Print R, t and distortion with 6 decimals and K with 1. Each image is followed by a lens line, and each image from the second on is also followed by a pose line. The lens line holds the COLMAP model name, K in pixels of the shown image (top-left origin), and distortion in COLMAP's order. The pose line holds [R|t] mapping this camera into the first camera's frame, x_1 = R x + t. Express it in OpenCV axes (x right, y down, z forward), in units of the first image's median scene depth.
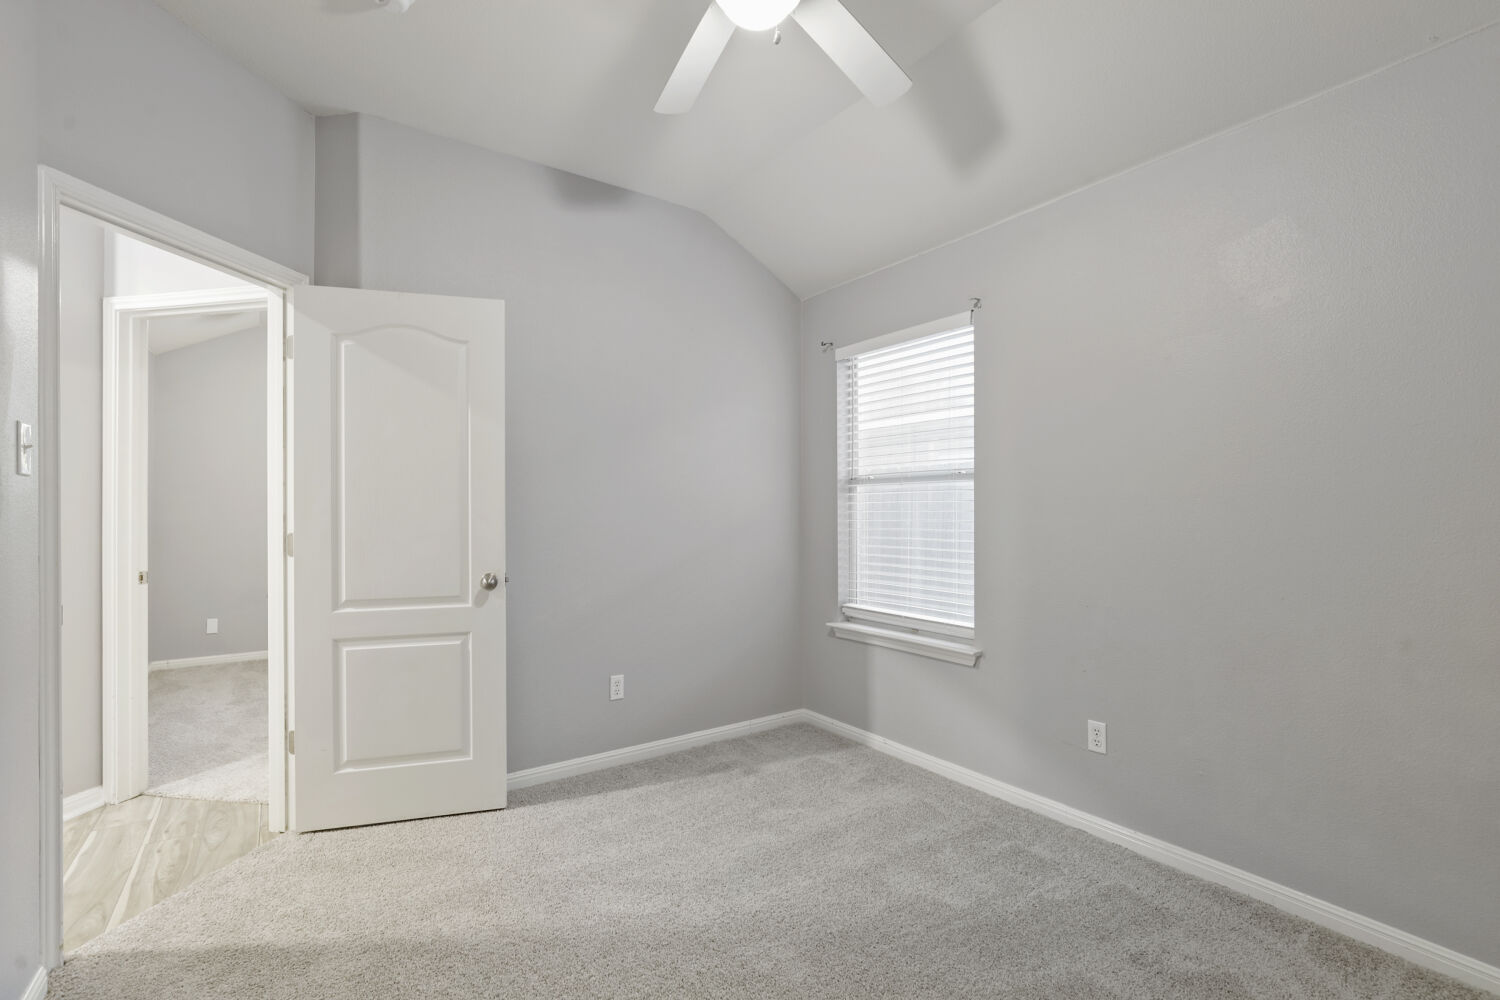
lens RADIAL K [[687.5, 0, 737.3], [0, 687.5, 505.9], [0, 0, 1]] dist [-0.033529, 0.006196]
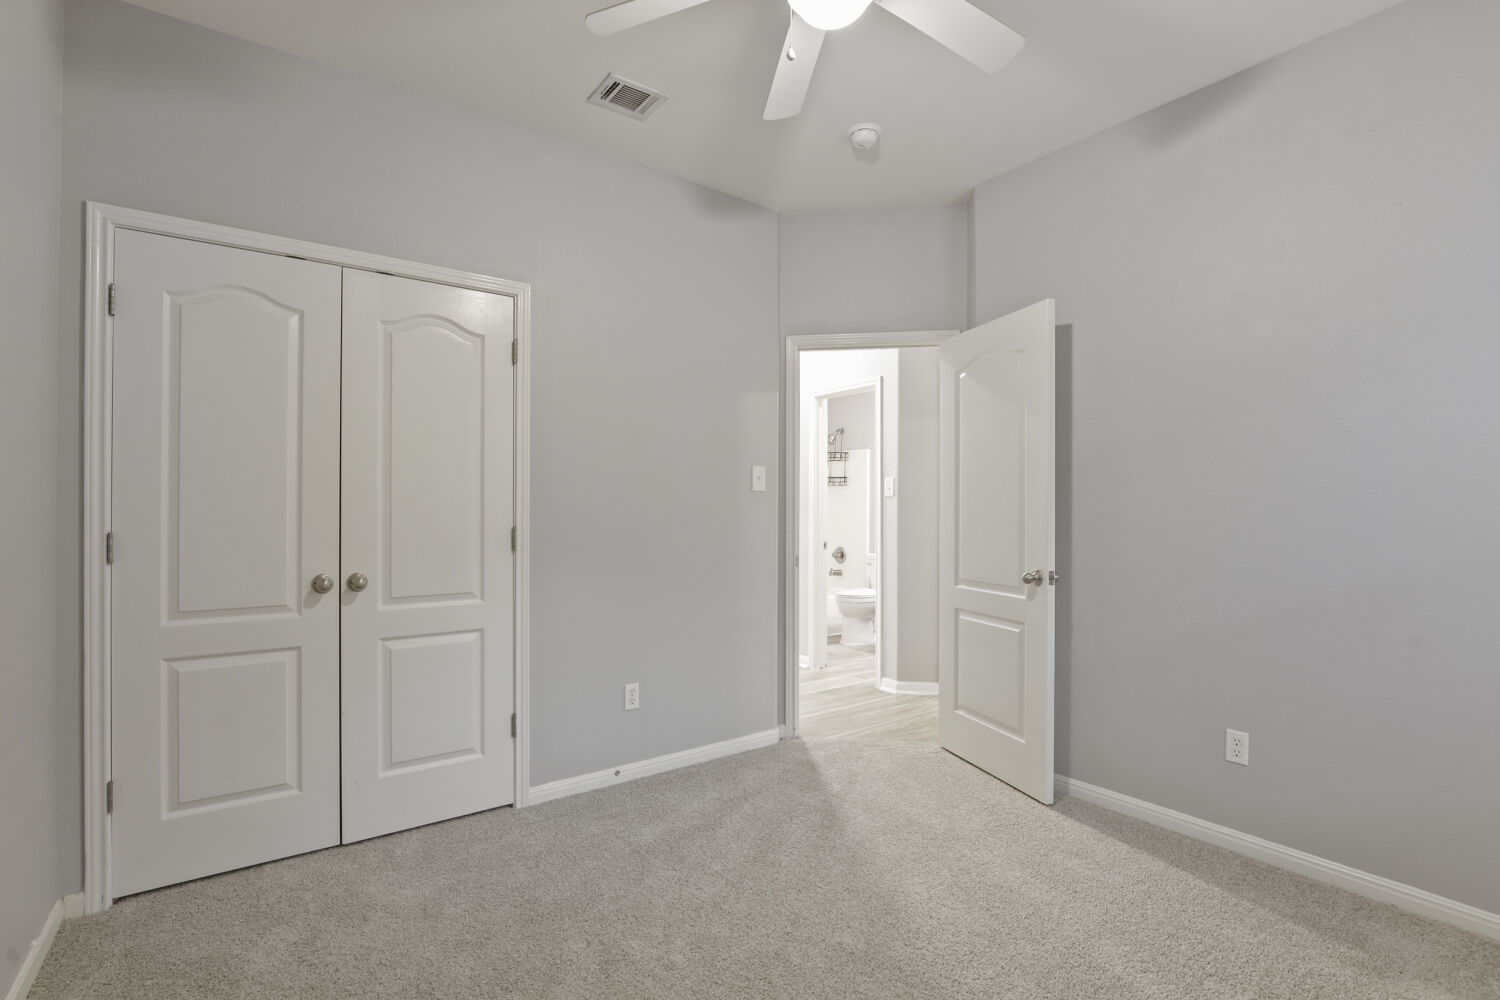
lens RADIAL K [[687.5, 0, 748.5], [0, 687.5, 501.9], [0, 0, 1]] dist [-0.033529, 0.006196]
pose [[0.008287, -0.002146, -0.999963, 0.651396], [0.007922, 0.999966, -0.002081, -0.005112], [0.999934, -0.007905, 0.008304, 0.547044]]
